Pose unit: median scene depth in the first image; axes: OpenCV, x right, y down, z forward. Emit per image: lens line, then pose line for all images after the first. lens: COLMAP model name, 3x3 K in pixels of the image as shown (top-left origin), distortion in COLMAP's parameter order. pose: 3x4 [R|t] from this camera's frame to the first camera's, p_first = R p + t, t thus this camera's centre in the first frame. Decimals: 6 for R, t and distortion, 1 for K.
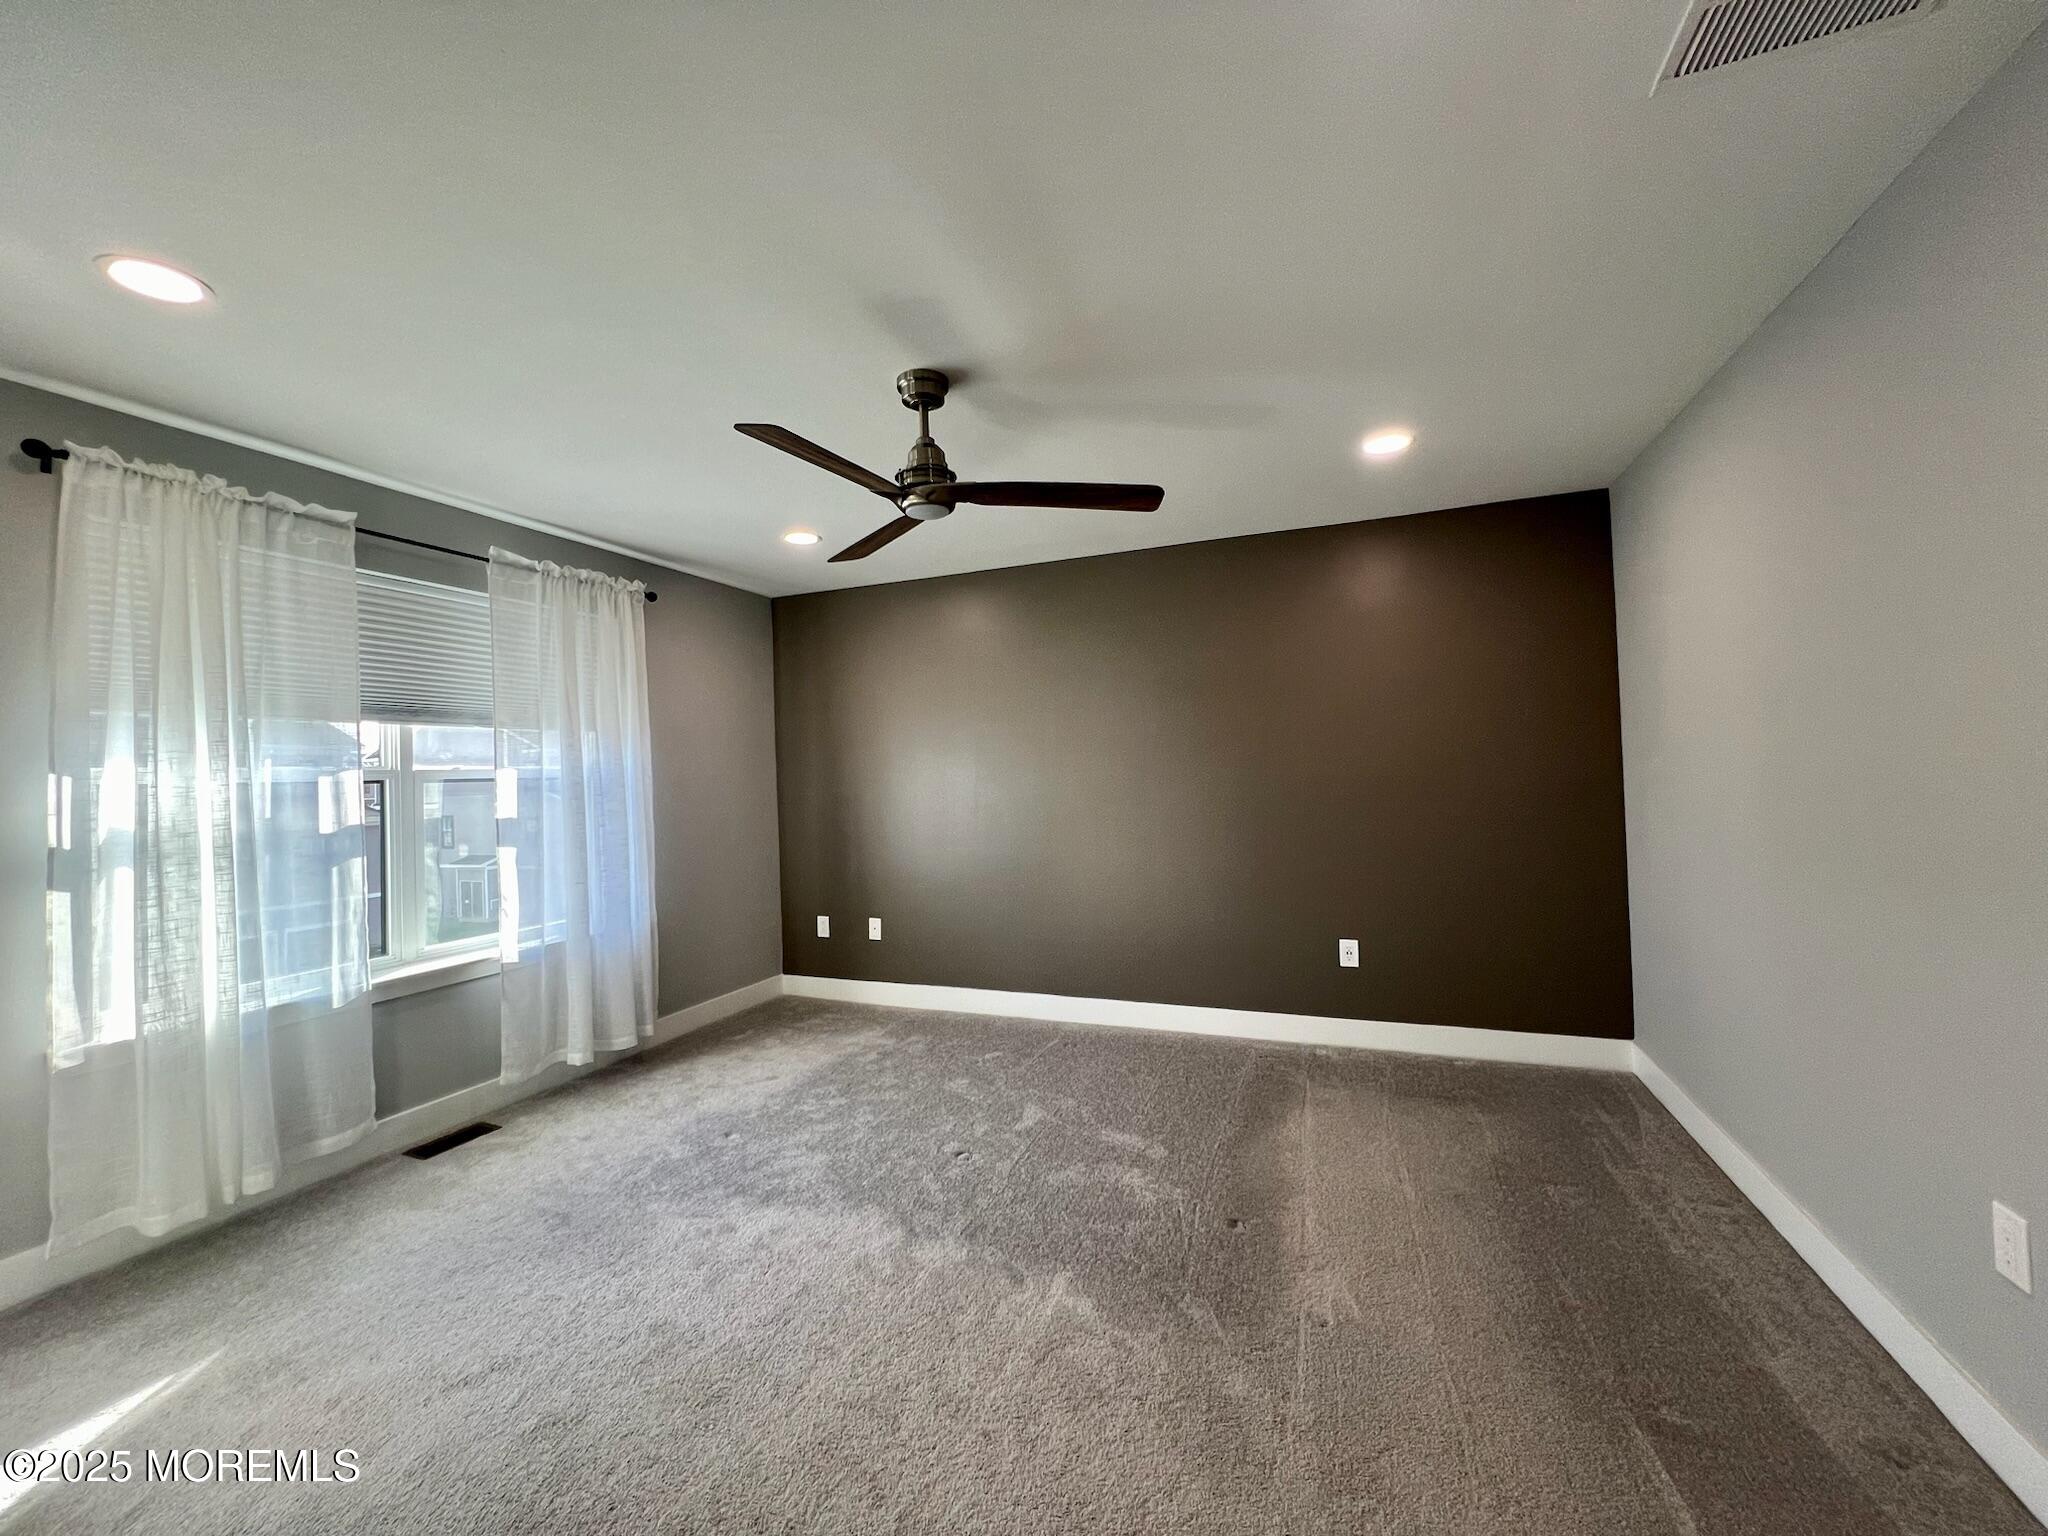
lens RADIAL K [[817.6, 0, 1019.1], [0, 817.6, 763.1], [0, 0, 1]] dist [-0.002664, 0.000588]
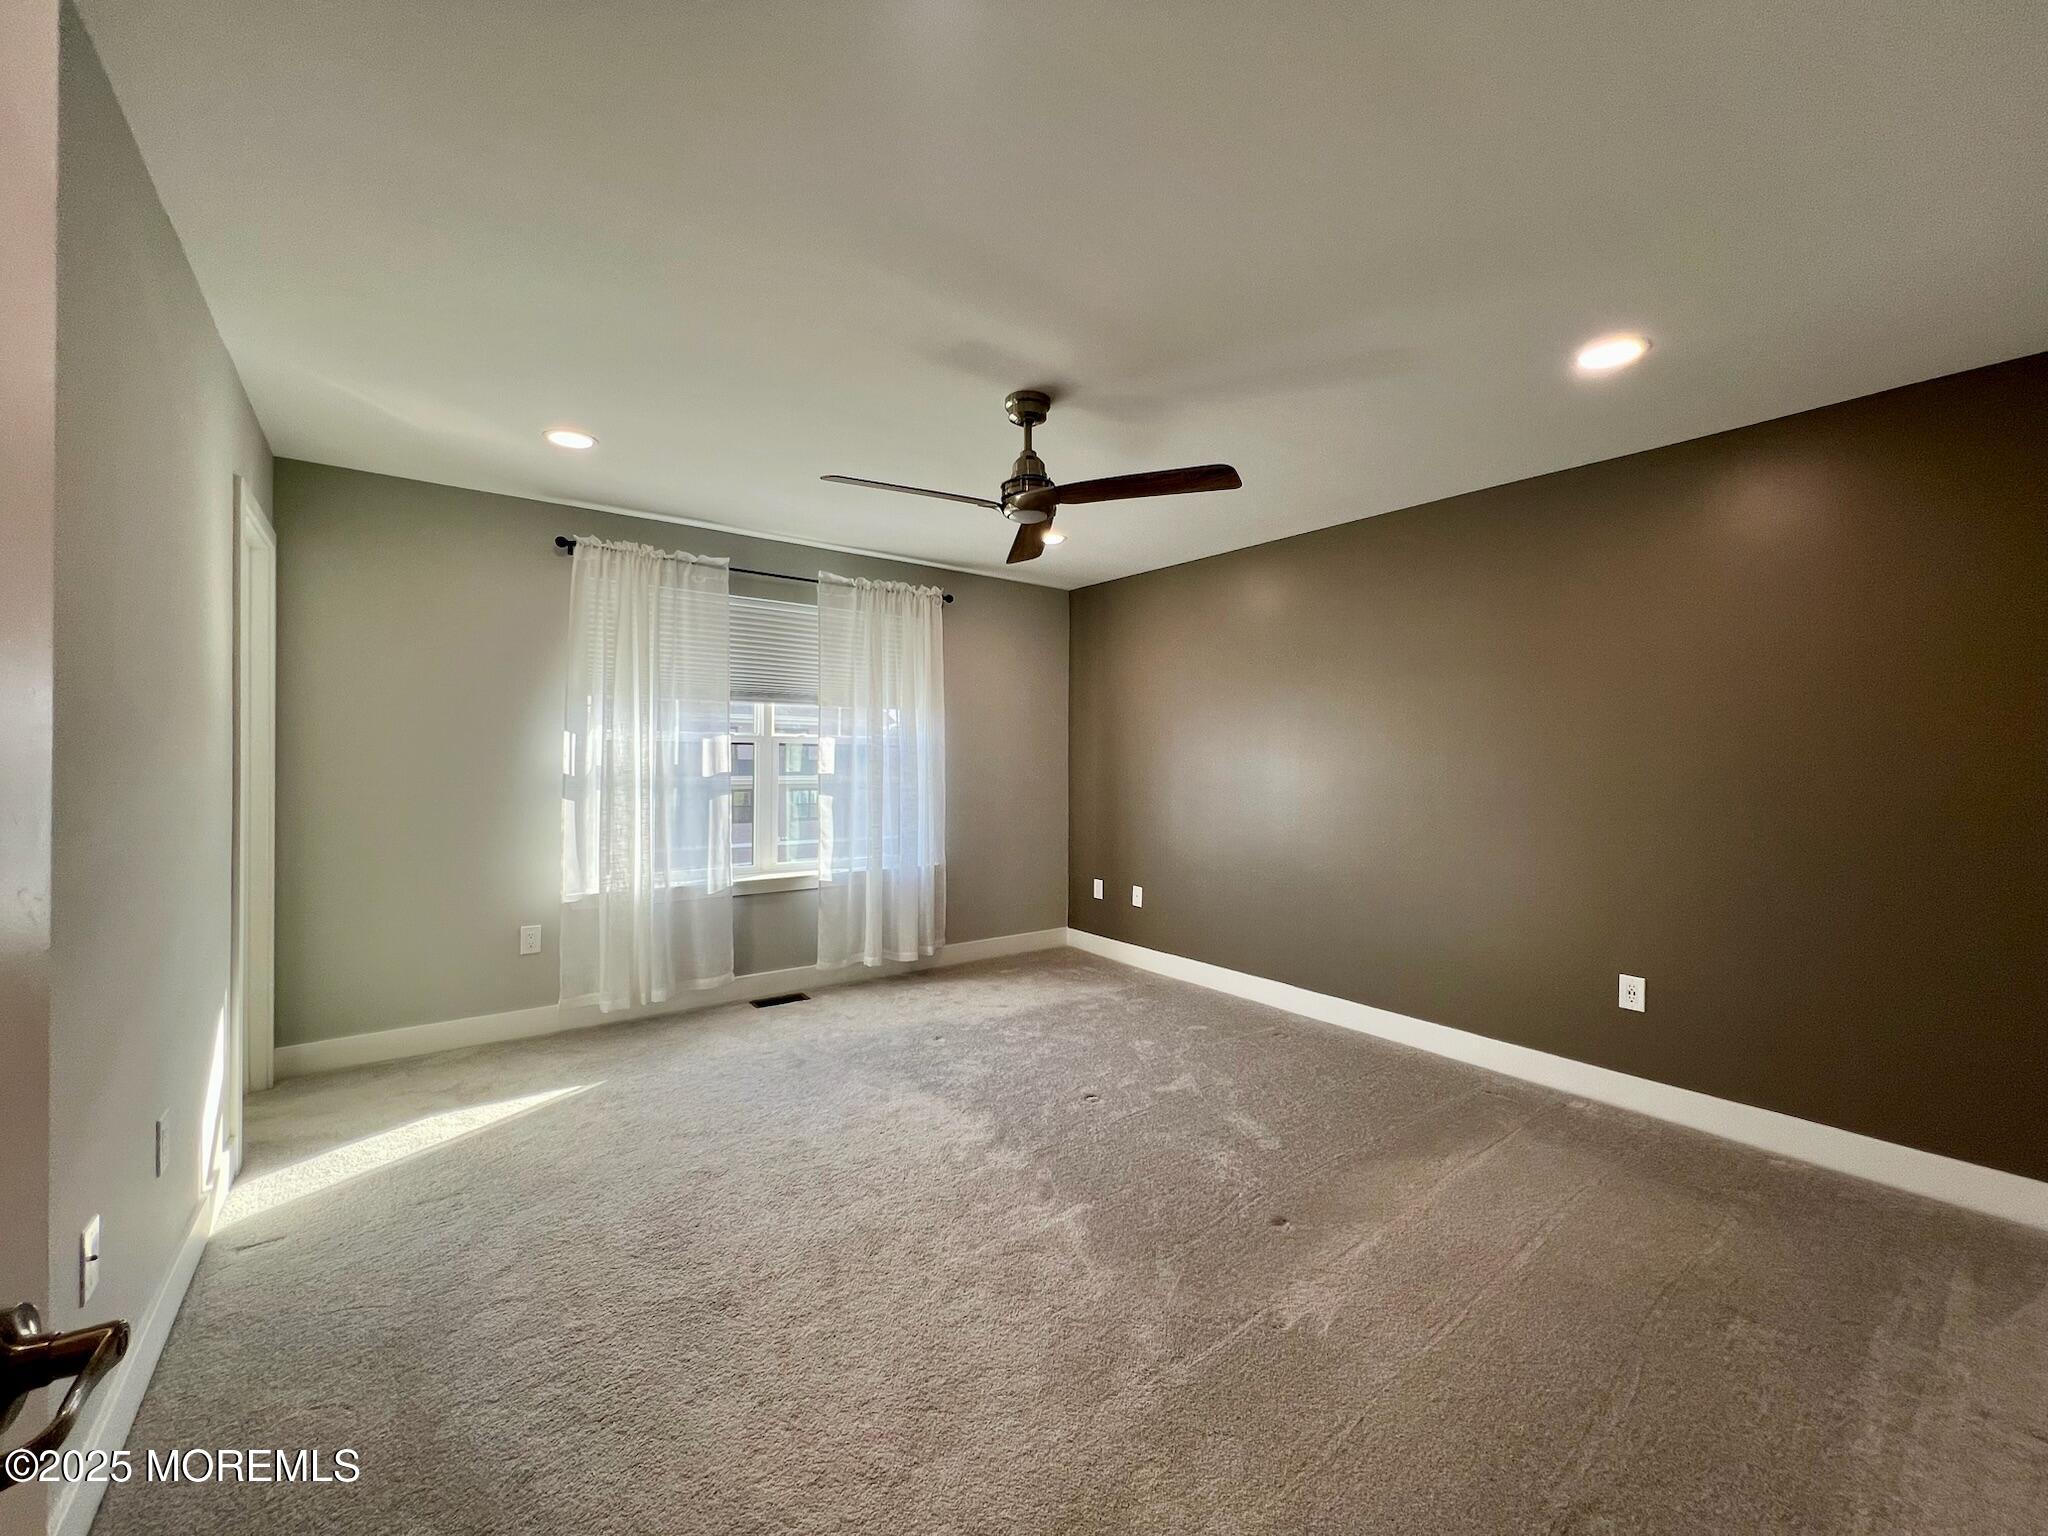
lens RADIAL K [[817.6, 0, 1019.1], [0, 817.6, 763.1], [0, 0, 1]] dist [-0.002664, 0.000588]
pose [[0.856566, 0.039410, -0.514530, 0.387906], [-0.026719, 0.999129, 0.032047, -0.001640], [0.515345, -0.013703, 0.856873, 0.014676]]
